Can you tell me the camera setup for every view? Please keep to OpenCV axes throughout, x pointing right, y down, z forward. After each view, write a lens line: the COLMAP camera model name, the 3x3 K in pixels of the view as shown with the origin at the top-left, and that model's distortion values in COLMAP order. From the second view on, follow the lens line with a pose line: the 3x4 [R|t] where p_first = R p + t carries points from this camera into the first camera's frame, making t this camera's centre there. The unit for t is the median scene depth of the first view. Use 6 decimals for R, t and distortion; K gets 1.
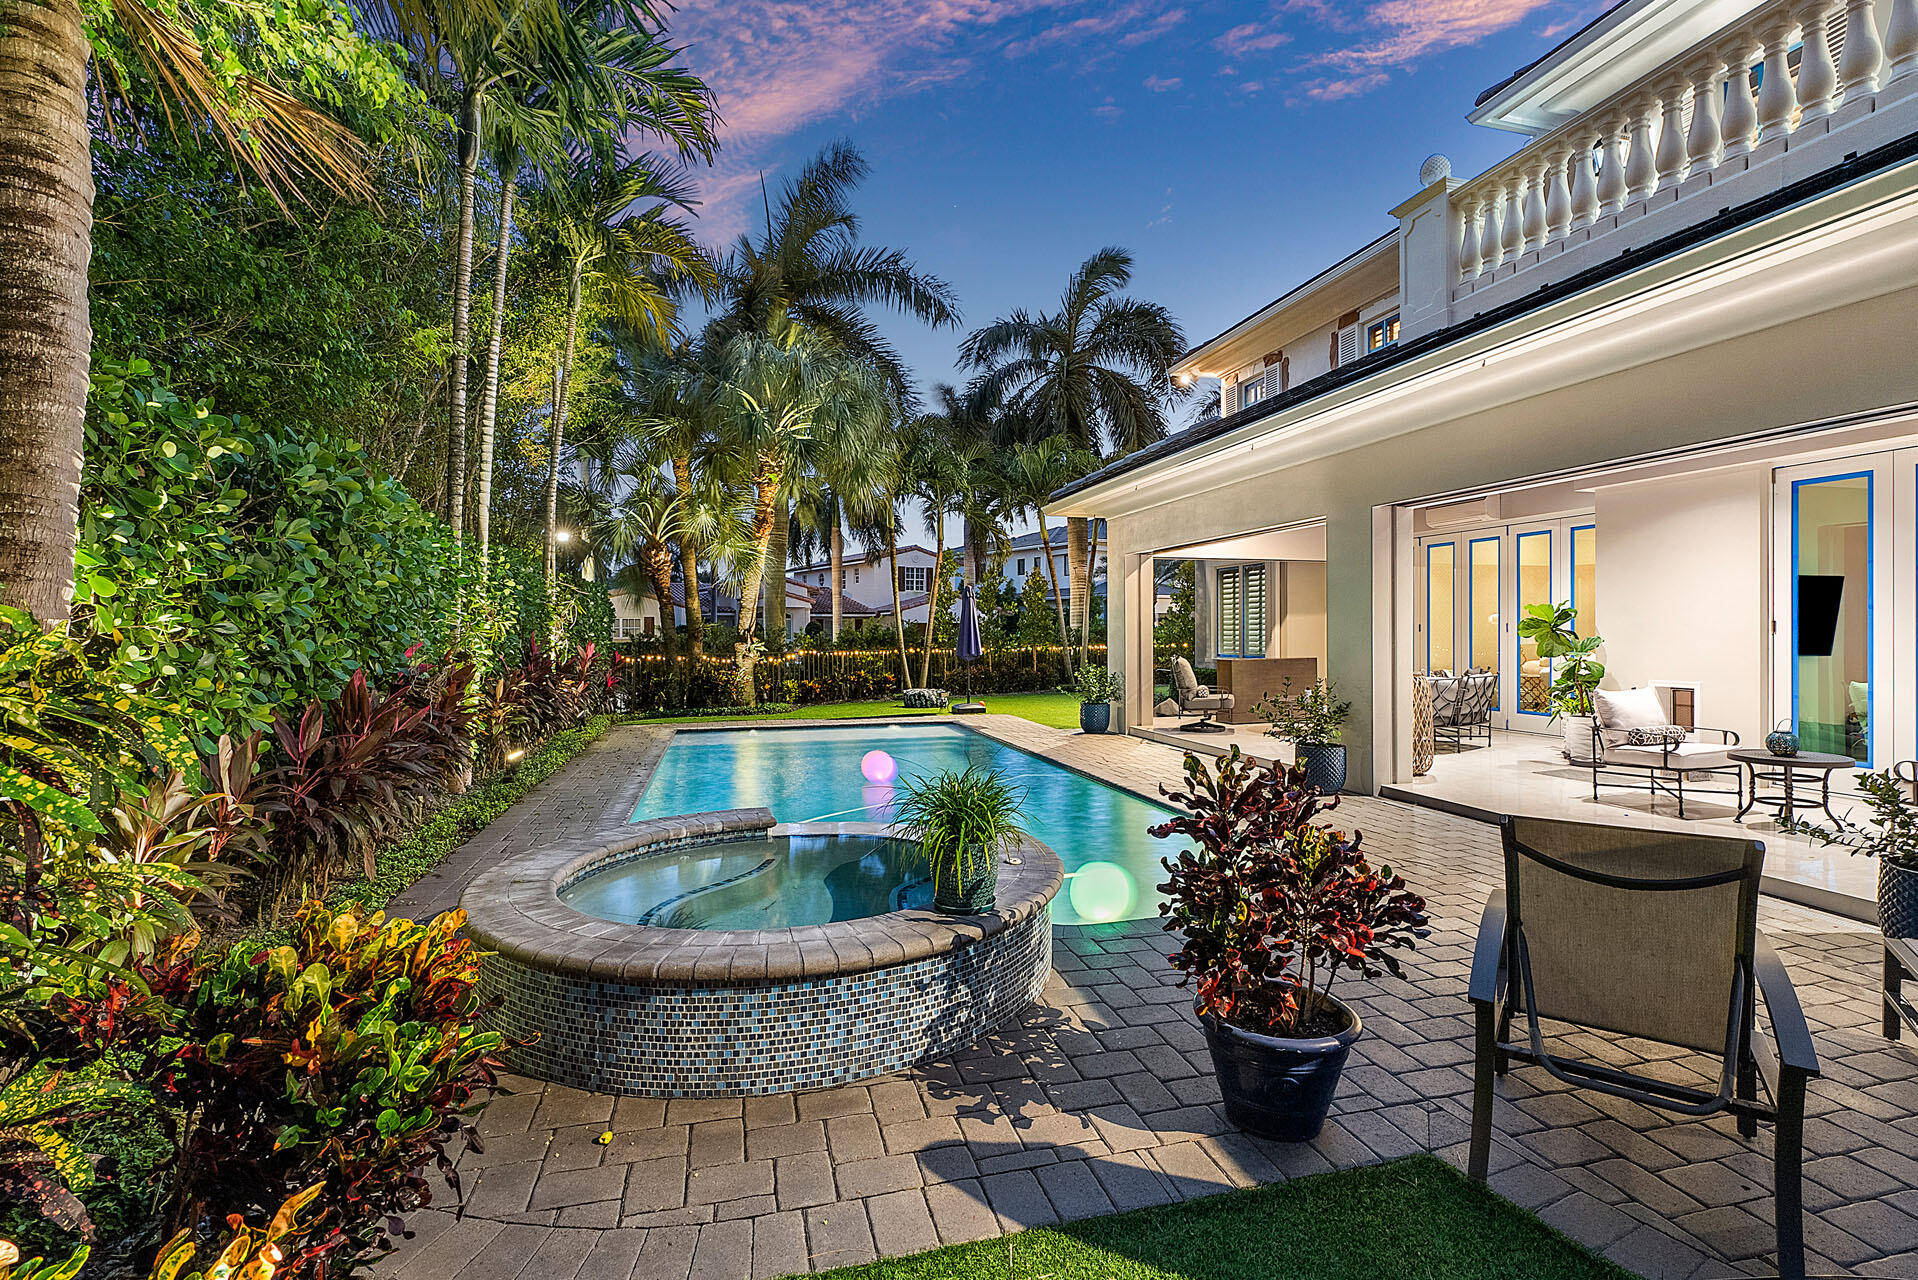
lens RADIAL K [[915.8, 0, 969.6], [0, 915.8, 635.4], [0, 0, 1]] dist [-0.004033, -0.000114]
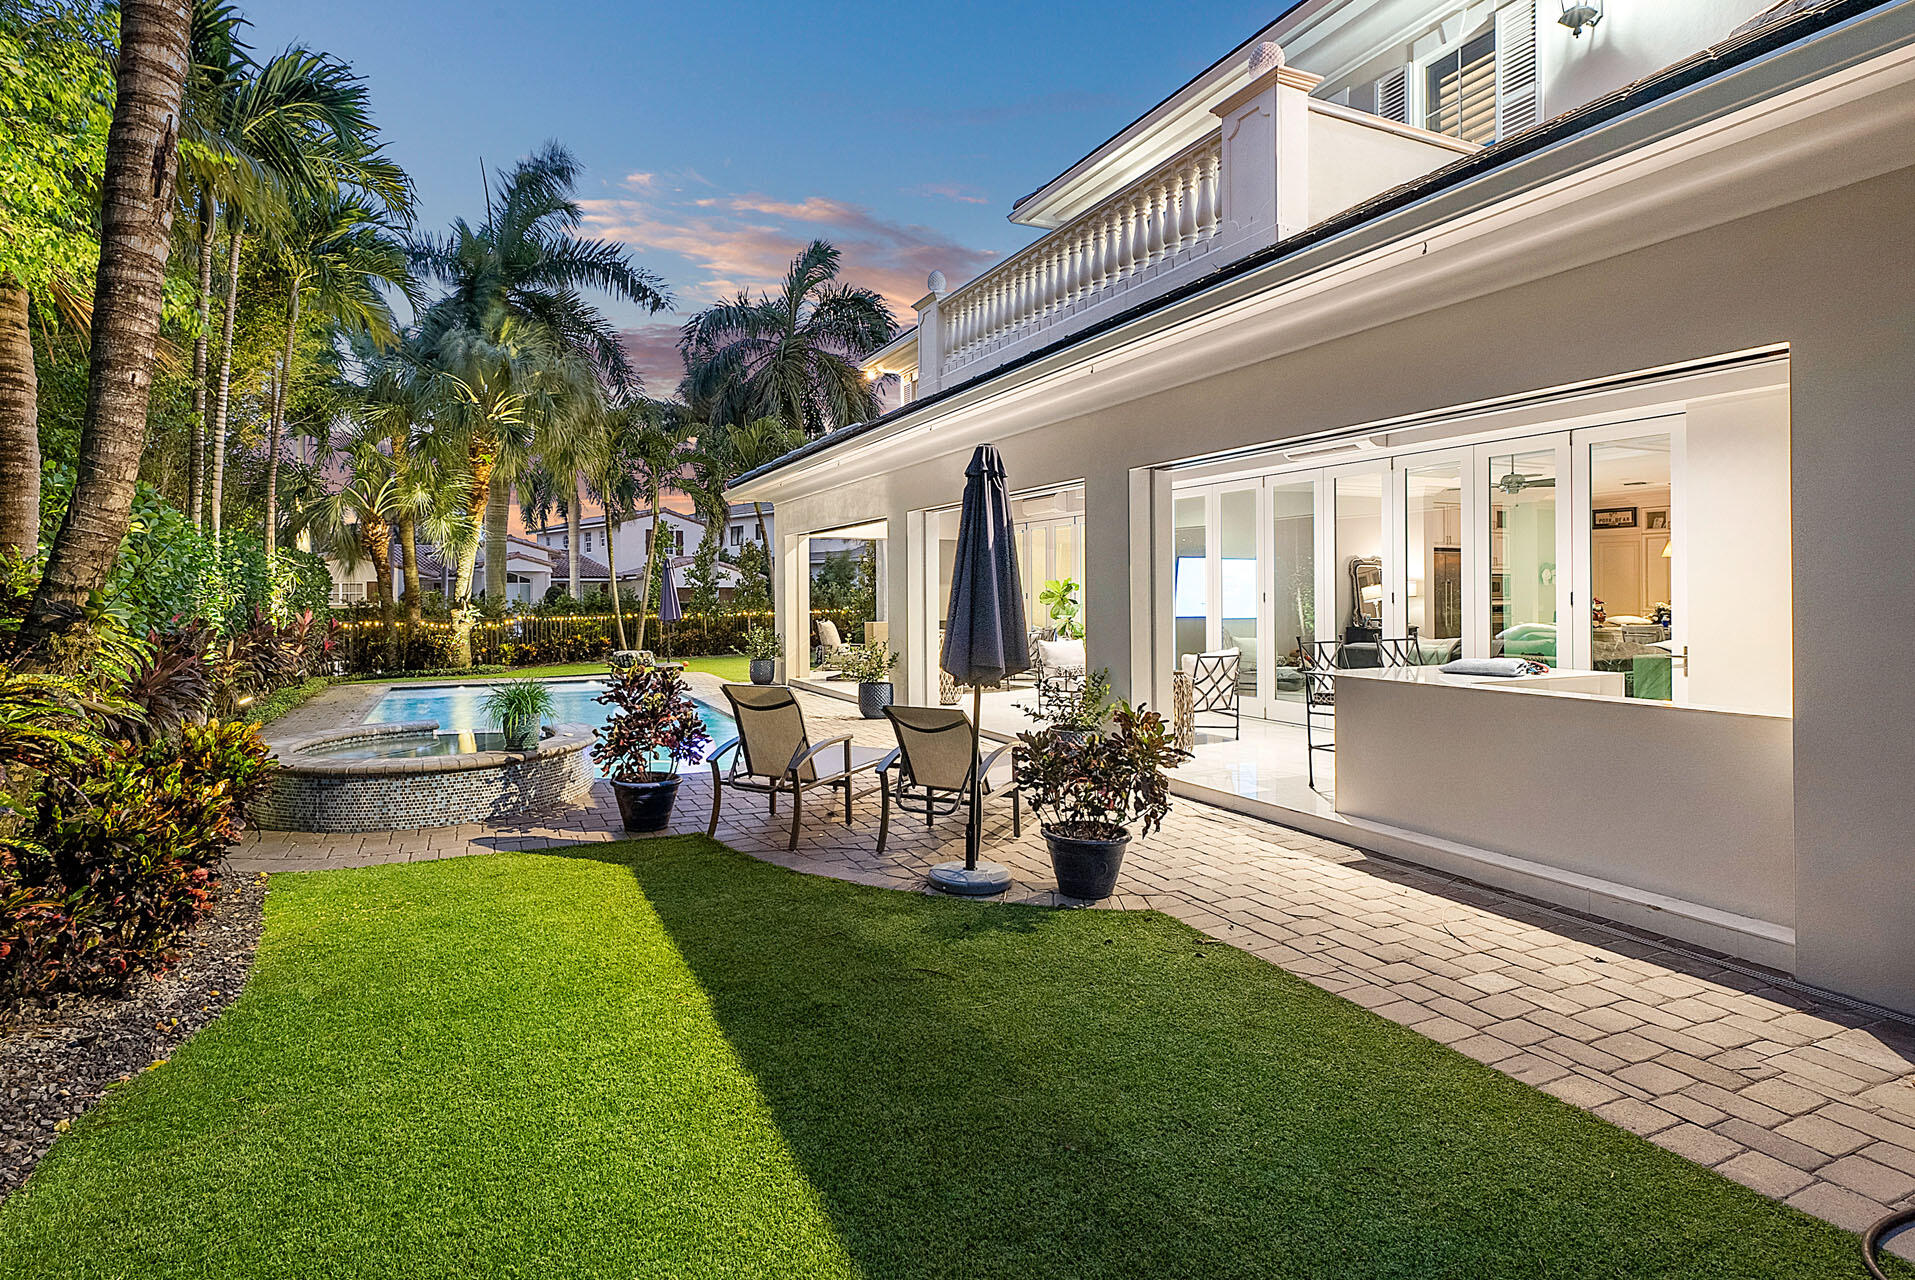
lens RADIAL K [[914.3, 0, 852.2], [0, 914.3, 599.0], [0, 0, 1]] dist [-0.004033, -0.000114]
pose [[0.989291, -0.002536, 0.145932, 0.058723], [0.002654, 0.999996, -0.000612, -0.002472], [-0.145930, 0.000992, 0.989294, -0.146532]]
